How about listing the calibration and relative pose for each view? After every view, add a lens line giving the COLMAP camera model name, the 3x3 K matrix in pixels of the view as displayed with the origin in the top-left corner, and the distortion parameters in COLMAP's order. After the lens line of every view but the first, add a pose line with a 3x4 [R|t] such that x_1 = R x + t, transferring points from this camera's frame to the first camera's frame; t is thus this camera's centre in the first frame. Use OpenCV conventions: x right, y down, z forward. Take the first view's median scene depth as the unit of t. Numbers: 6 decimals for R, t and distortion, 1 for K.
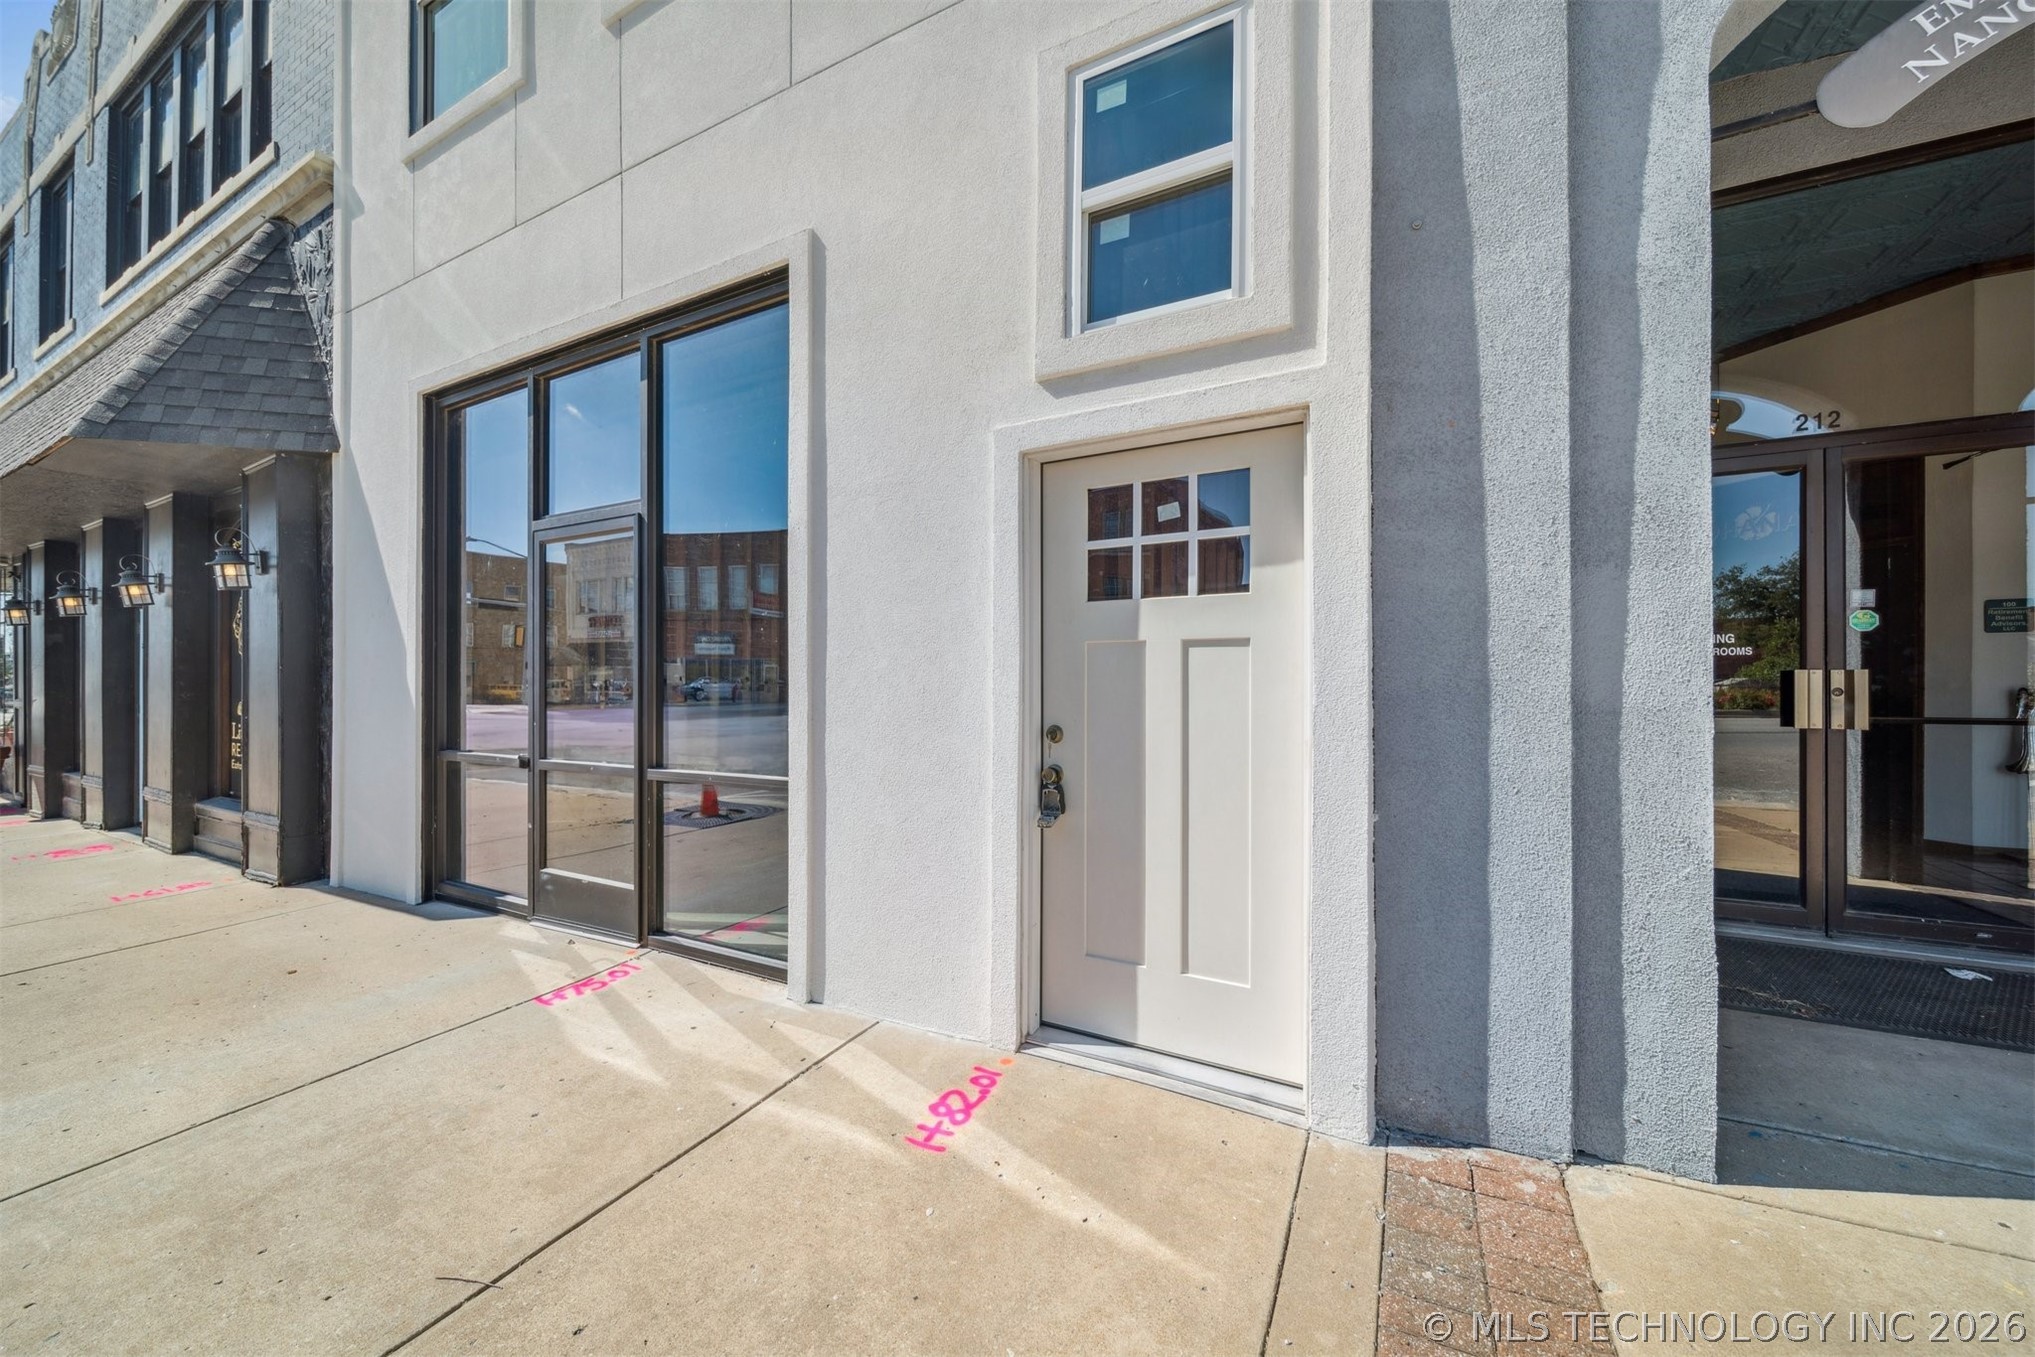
lens RADIAL K [[723.6, 0, 1001.2], [0, 723.6, 680.1], [0, 0, 1]] dist [-0.004944, -0.000511]
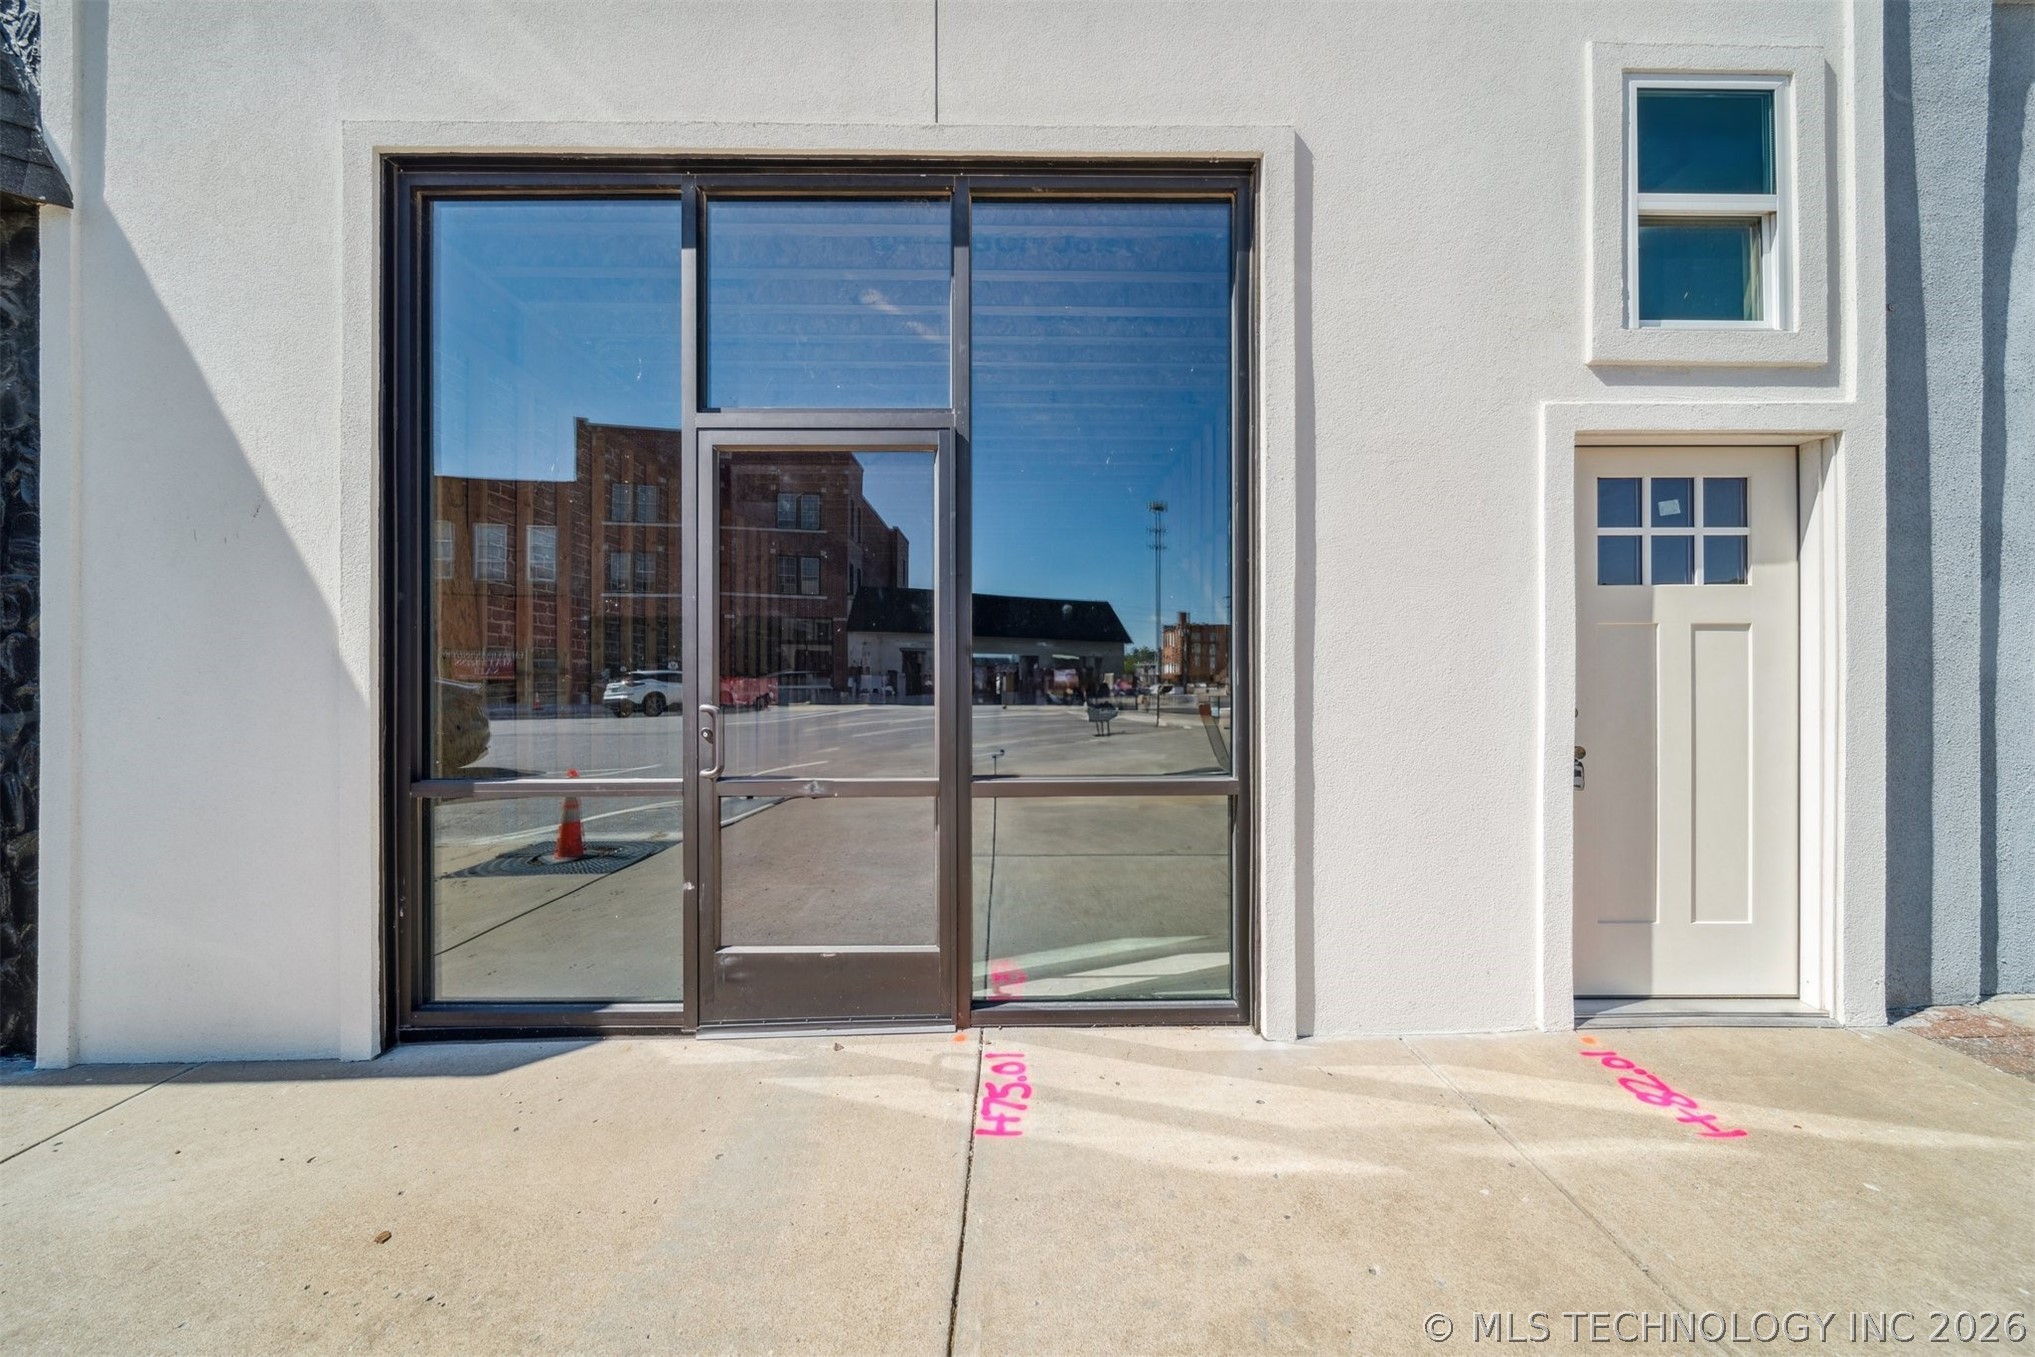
lens RADIAL K [[723.6, 0, 1009.1], [0, 723.6, 682.5], [0, 0, 1]] dist [-0.004944, -0.000511]
pose [[0.882740, -0.000888, 0.469862, -1.181540], [-0.000026, 0.999998, 0.001939, 0.032255], [-0.469863, -0.001723, 0.882738, 0.504510]]
